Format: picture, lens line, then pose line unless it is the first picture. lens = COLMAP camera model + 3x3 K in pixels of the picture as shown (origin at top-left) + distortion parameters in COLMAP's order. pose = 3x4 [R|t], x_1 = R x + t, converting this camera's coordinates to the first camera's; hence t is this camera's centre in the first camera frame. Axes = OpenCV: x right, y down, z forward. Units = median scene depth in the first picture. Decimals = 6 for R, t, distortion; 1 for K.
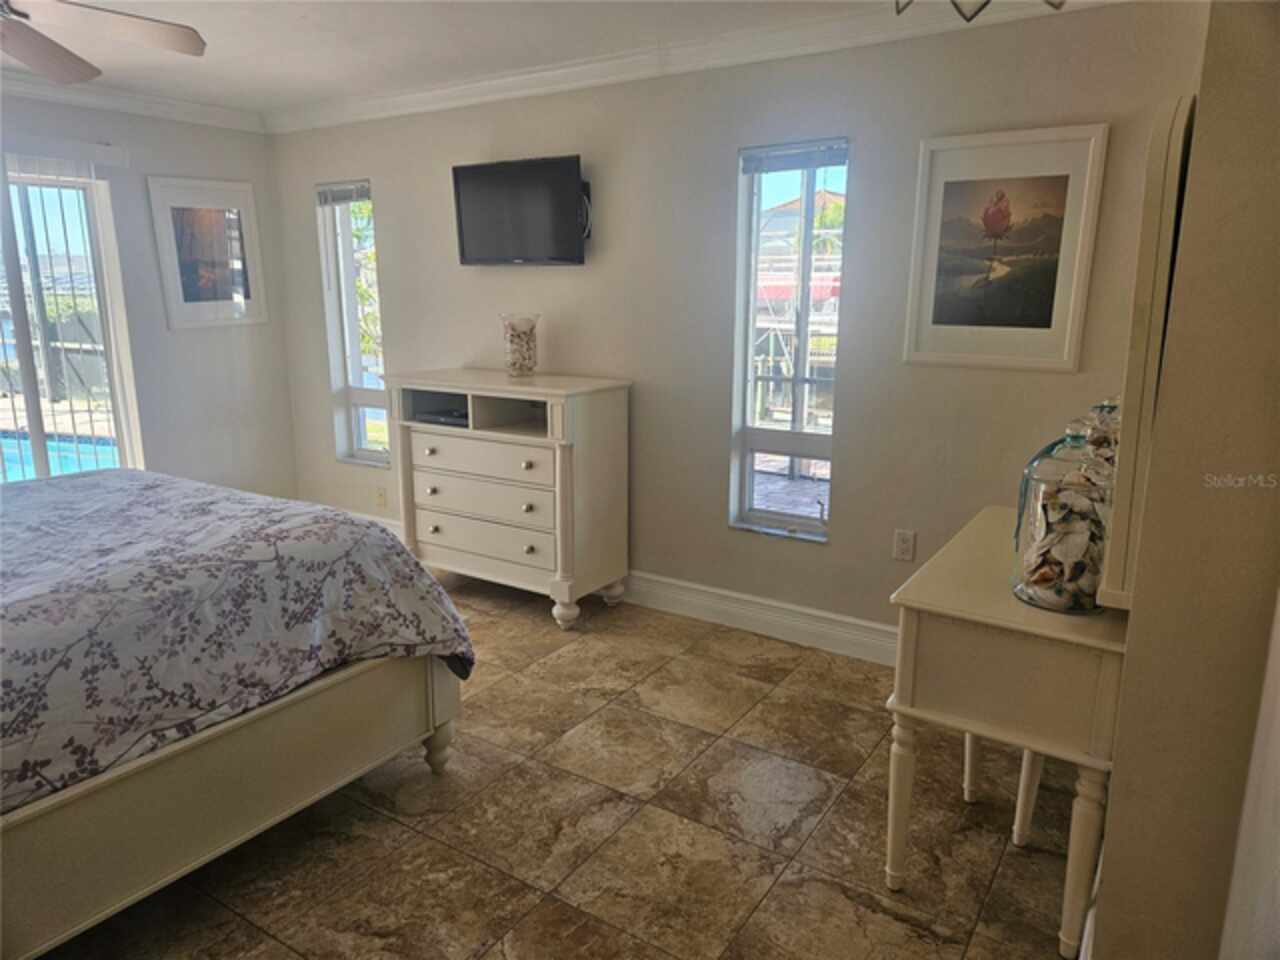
lens RADIAL K [[859.1, 0, 643.0], [0, 859.1, 474.9], [0, 0, 1]] dist [0.033472, -0.000648]
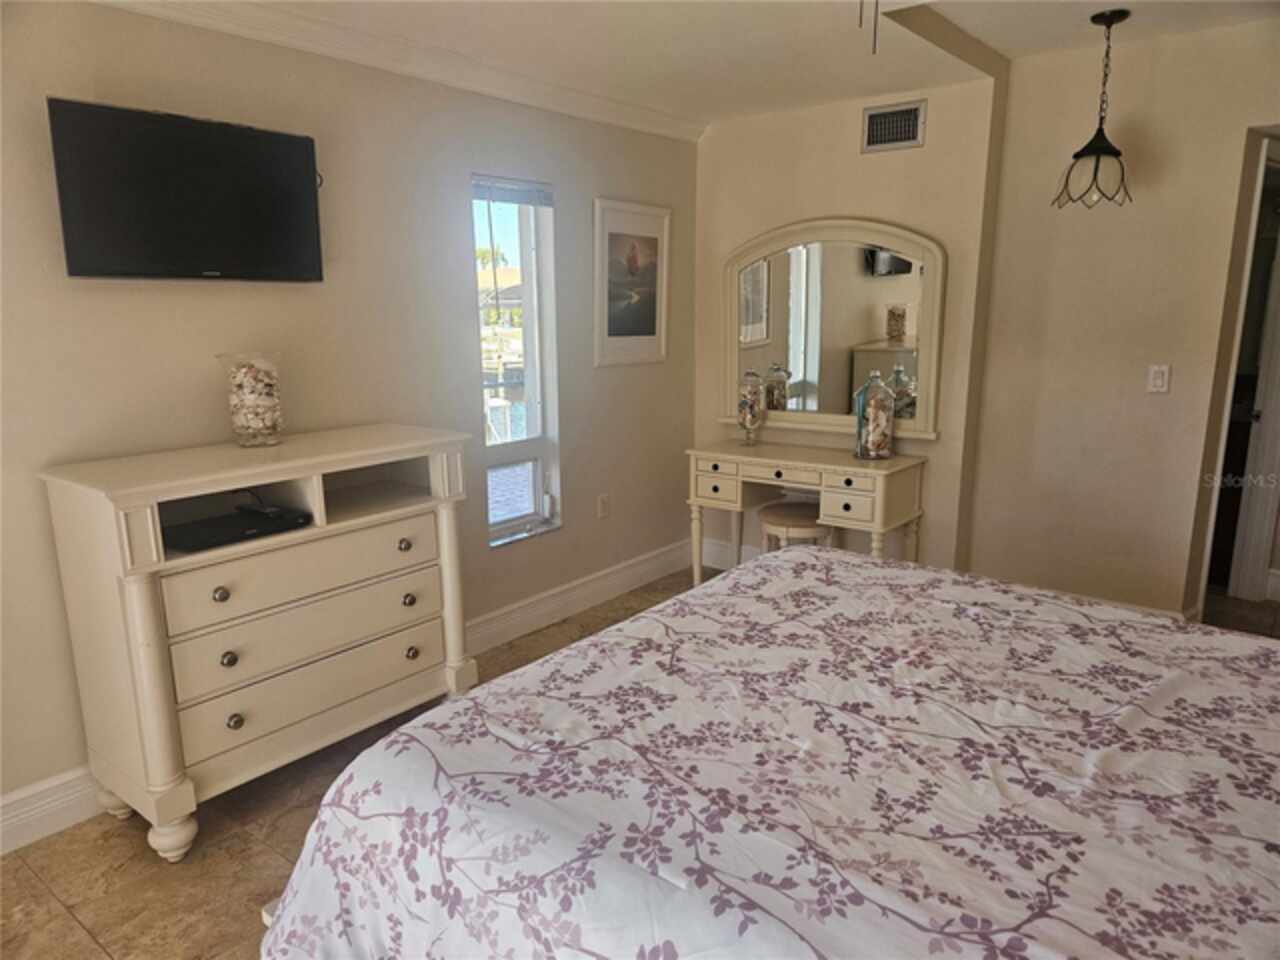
lens RADIAL K [[859.1, 0, 644.2], [0, 859.1, 488.1], [0, 0, 1]] dist [0.033472, -0.000648]
pose [[0.090654, -0.207355, 0.974056, -1.047108], [0.224089, 0.957248, 0.182921, -0.187361], [-0.970343, 0.201693, 0.133244, 0.841551]]
